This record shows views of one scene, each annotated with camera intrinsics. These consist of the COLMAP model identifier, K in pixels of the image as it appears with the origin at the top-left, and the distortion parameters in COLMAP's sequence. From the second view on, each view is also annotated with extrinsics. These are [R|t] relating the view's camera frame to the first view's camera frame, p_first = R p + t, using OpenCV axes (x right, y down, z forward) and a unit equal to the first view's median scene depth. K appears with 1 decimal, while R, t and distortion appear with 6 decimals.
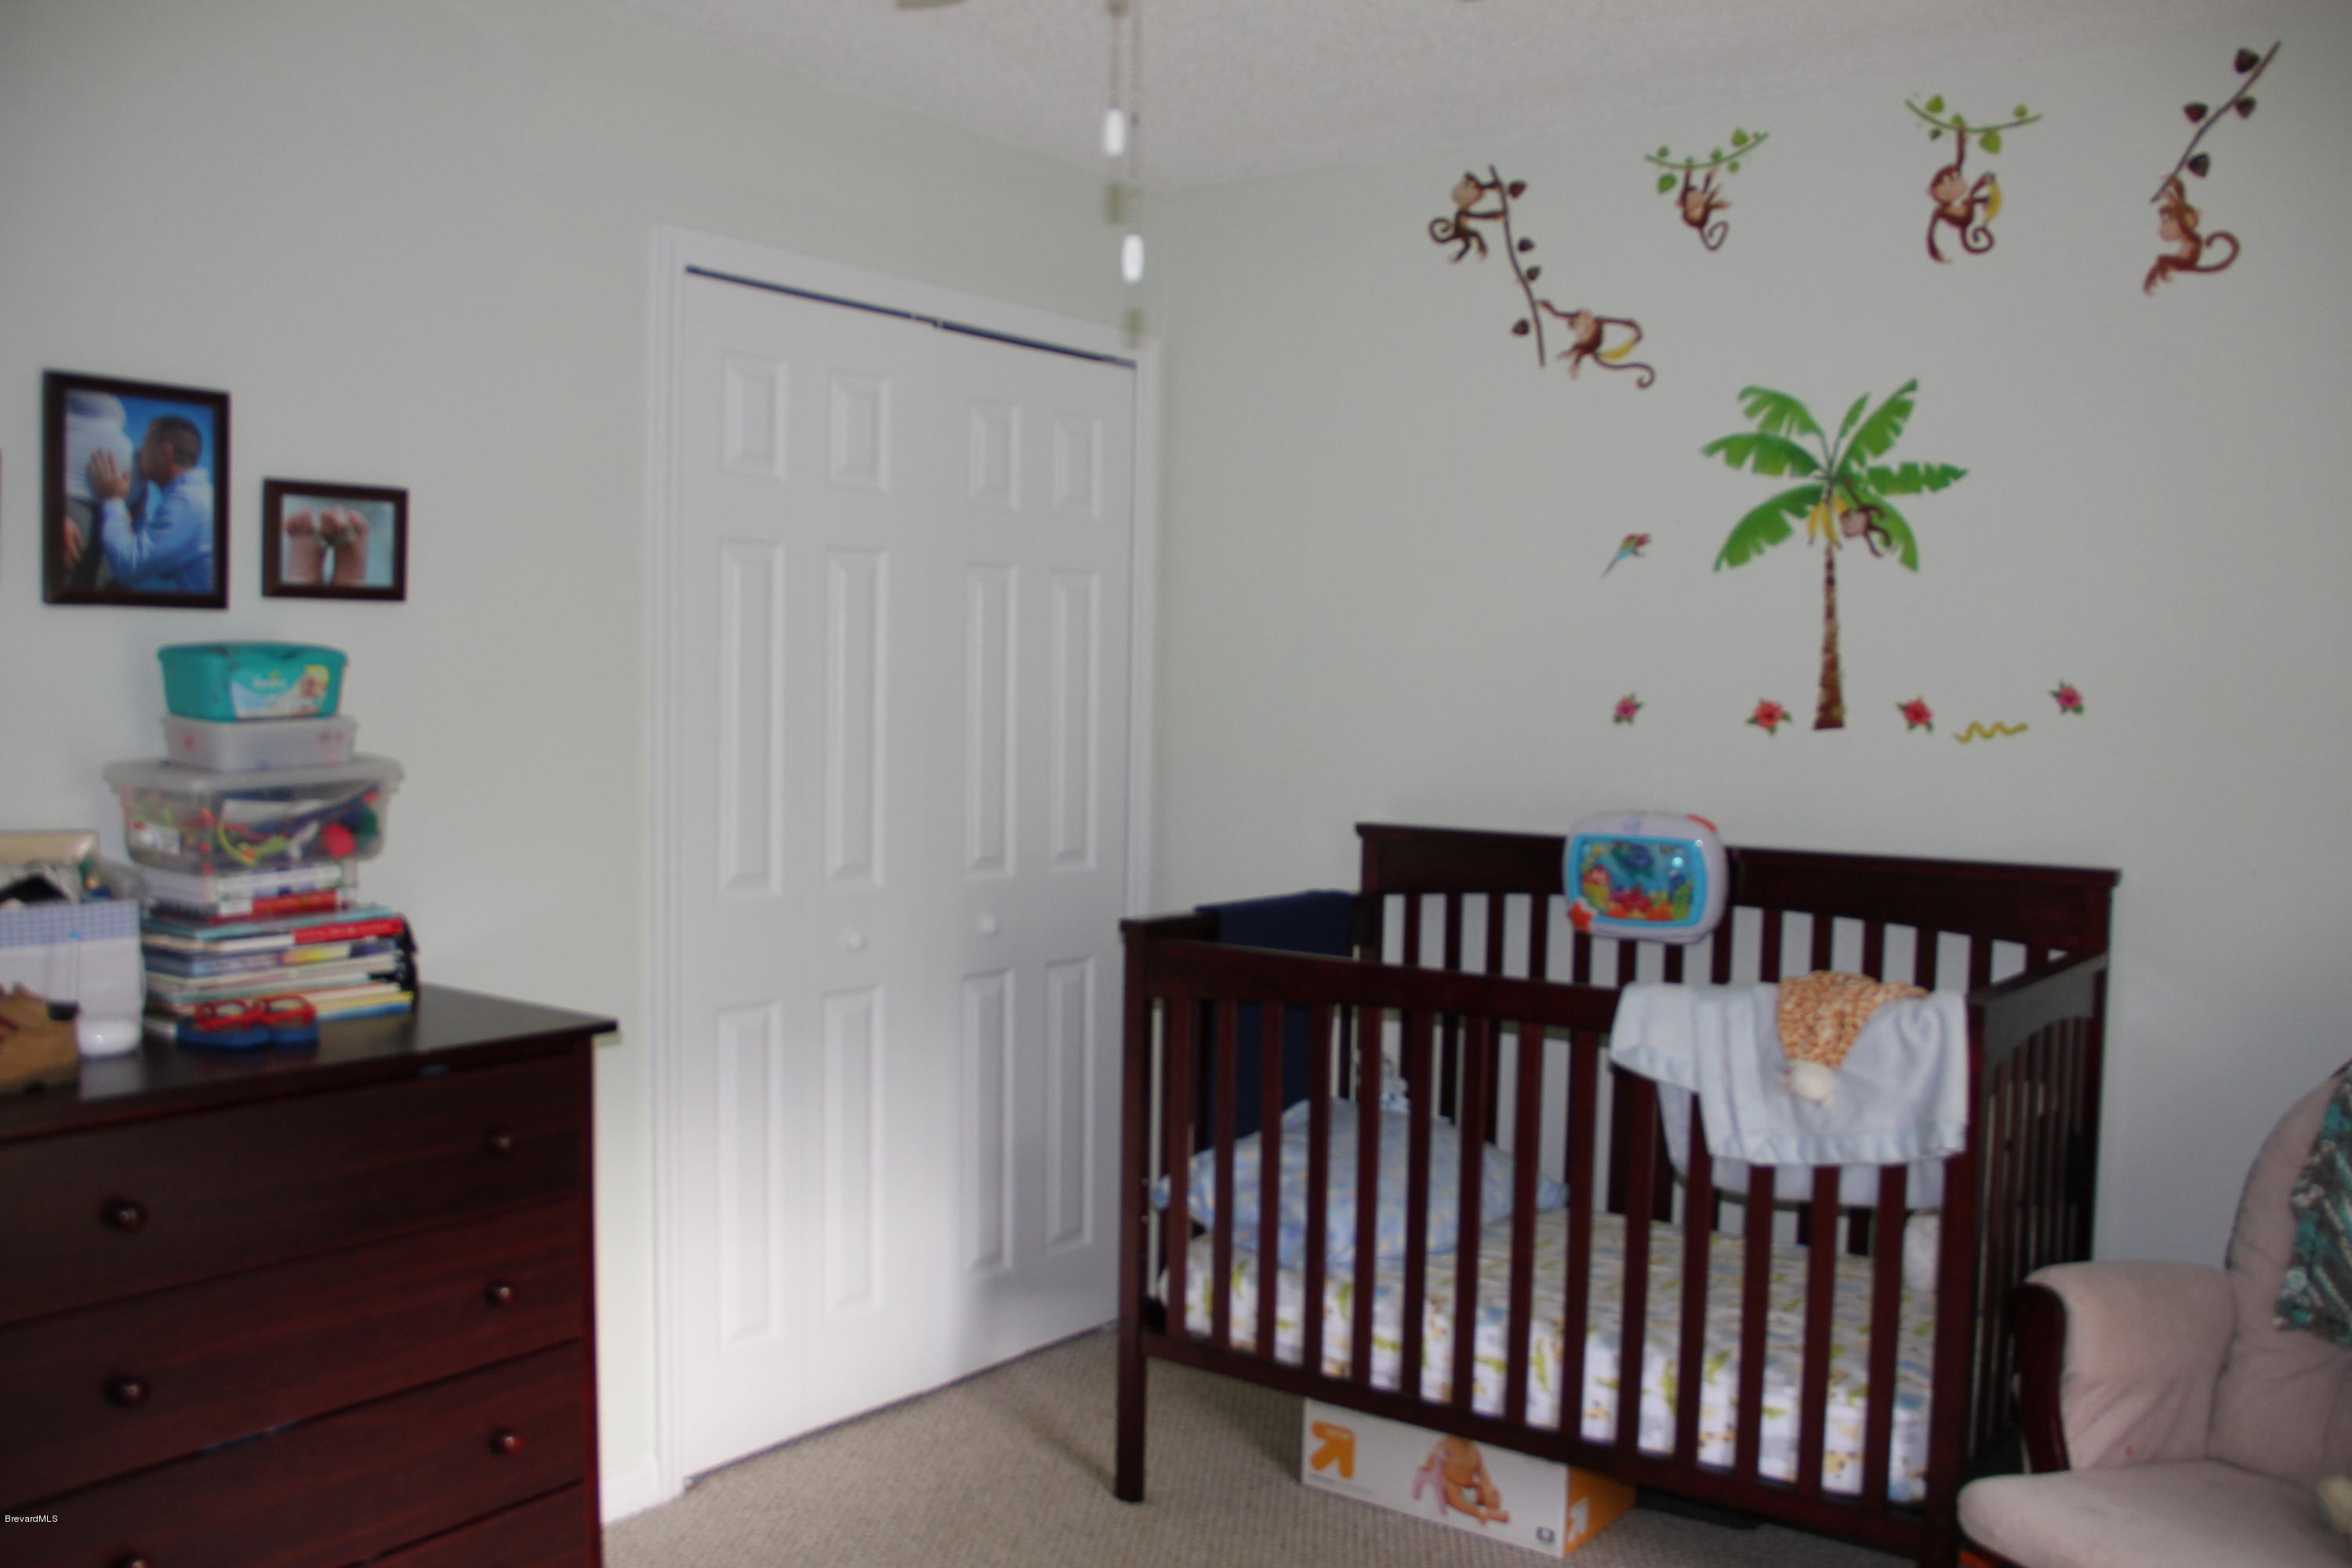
lens RADIAL K [[1965.9, 0, 1176.0], [0, 1965.9, 784.0], [0, 0, 1]] dist [-0.180964, 0.155032]
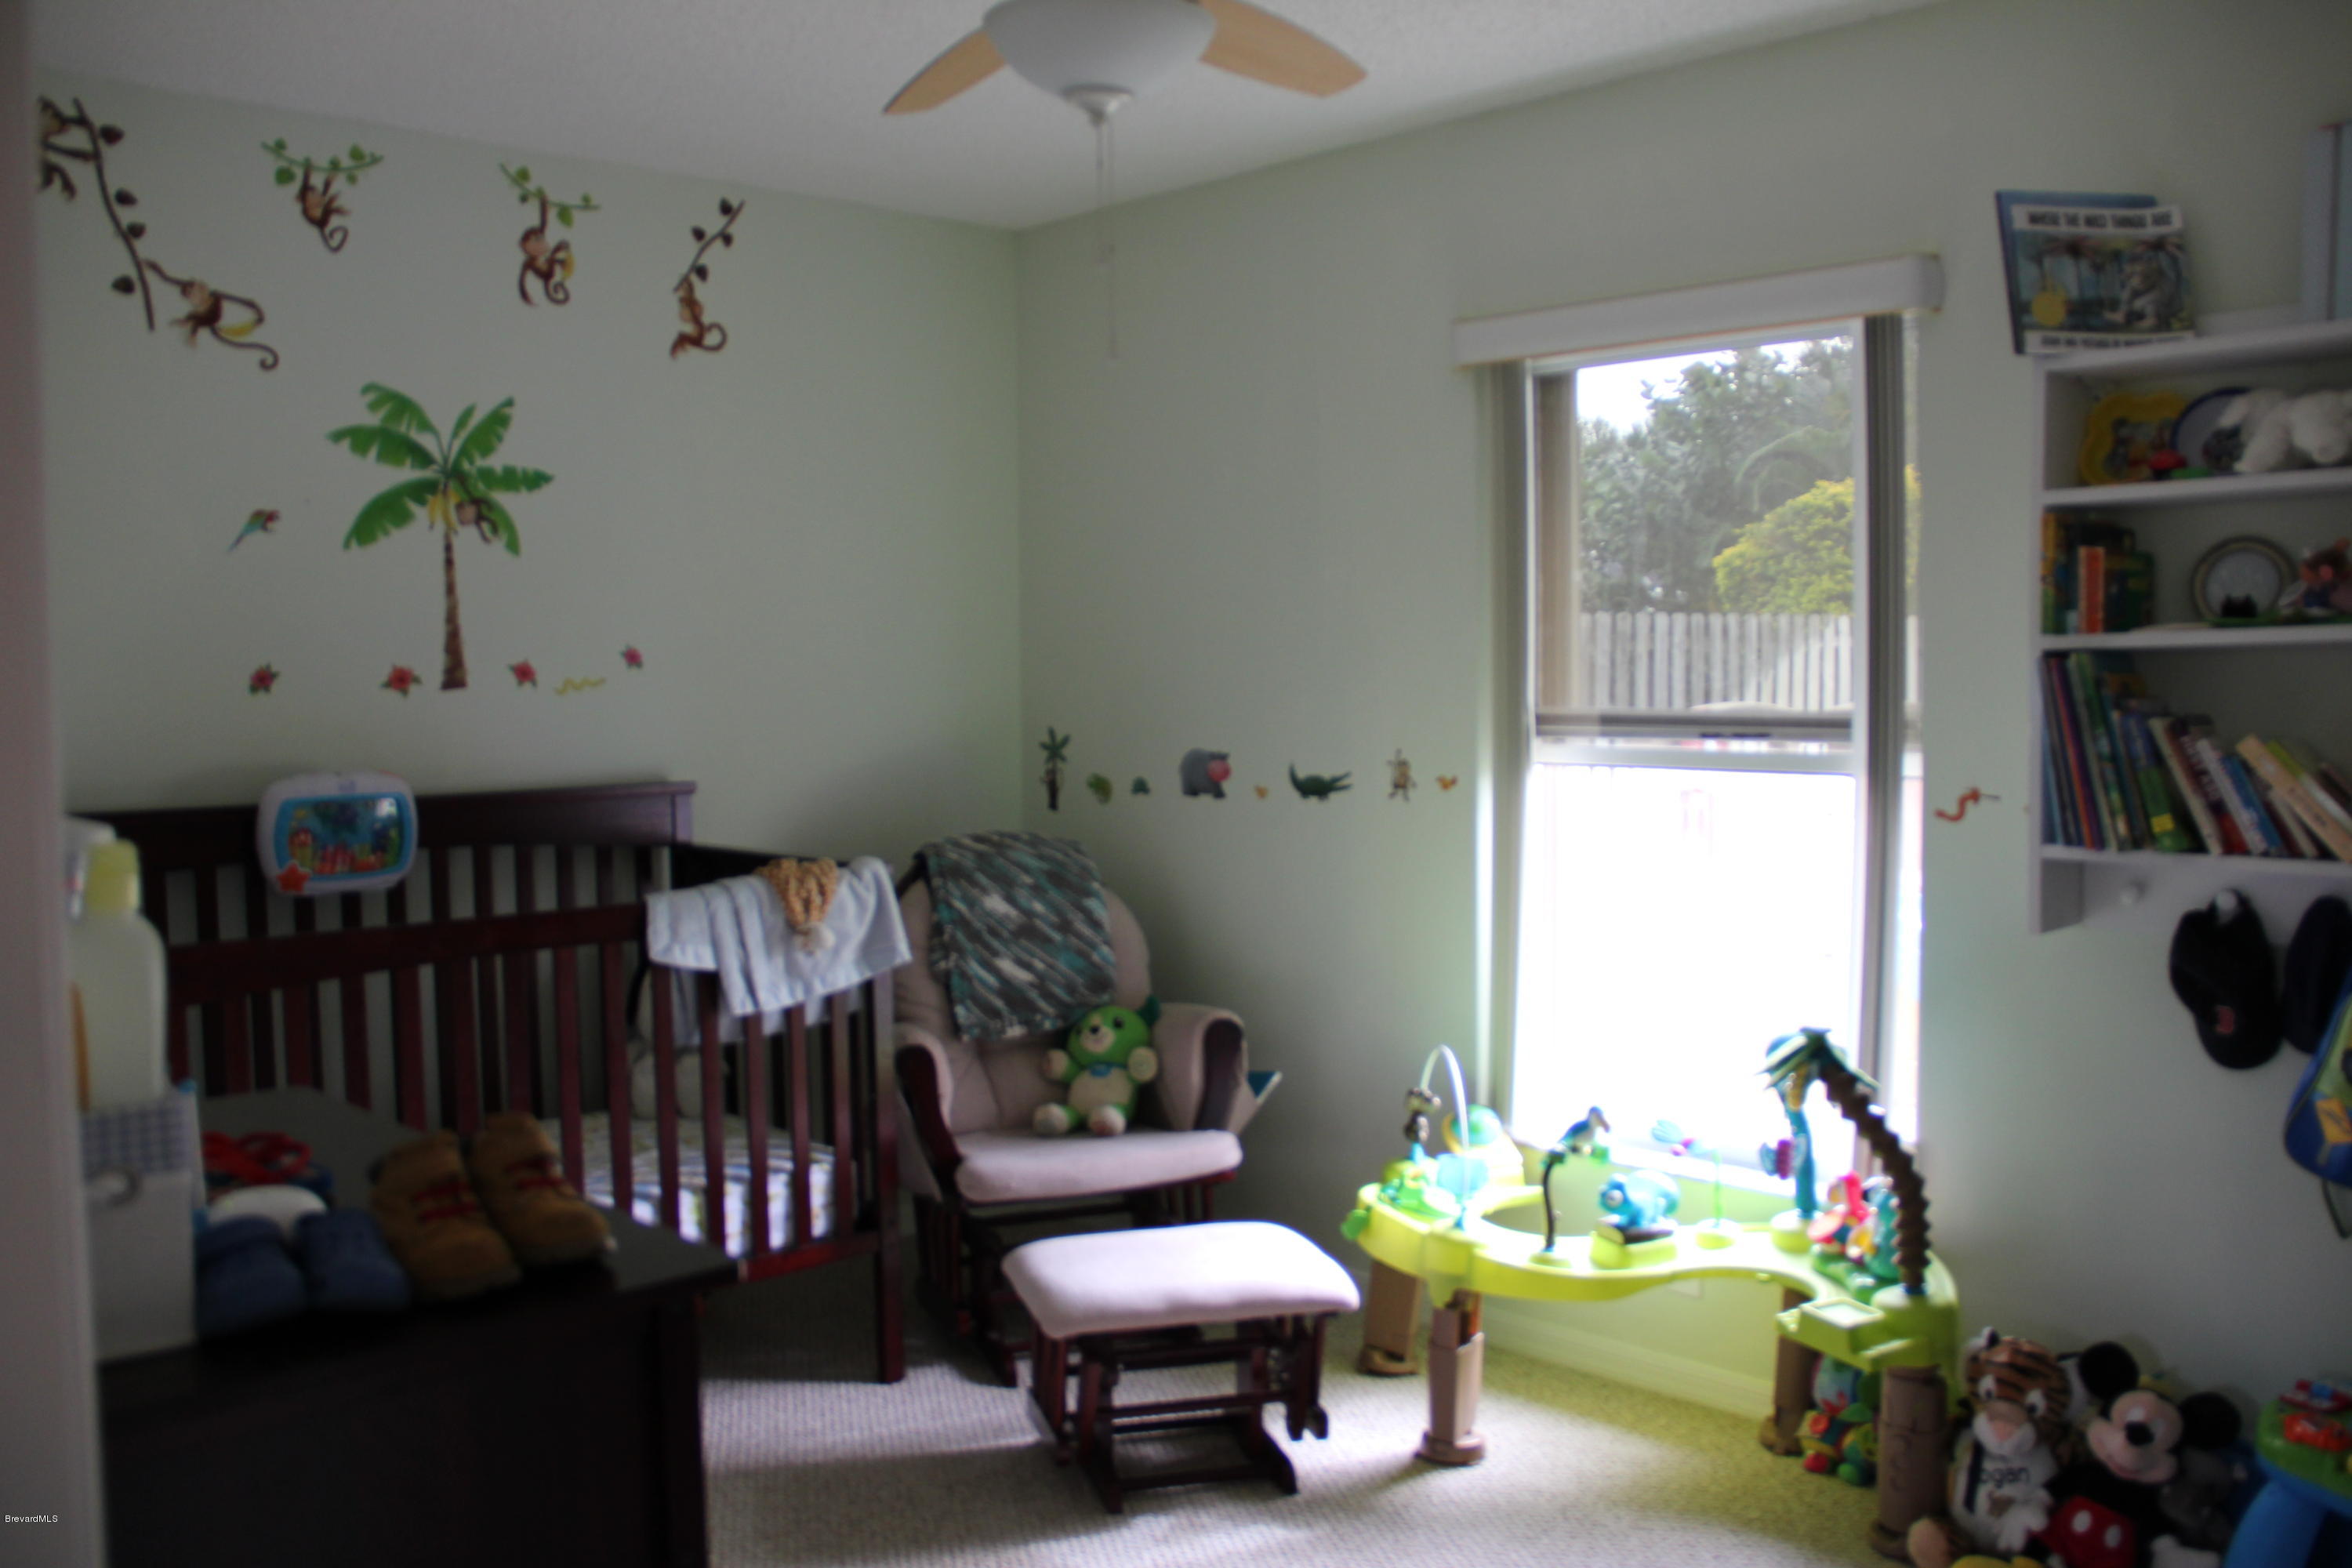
lens RADIAL K [[1965.9, 0, 1176.0], [0, 1965.9, 784.0], [0, 0, 1]] dist [-0.180964, 0.155032]
pose [[0.162163, -0.078235, 0.983658, -0.739090], [0.056599, 0.995948, 0.069882, -0.027811], [-0.985139, 0.044341, 0.165934, 0.380816]]
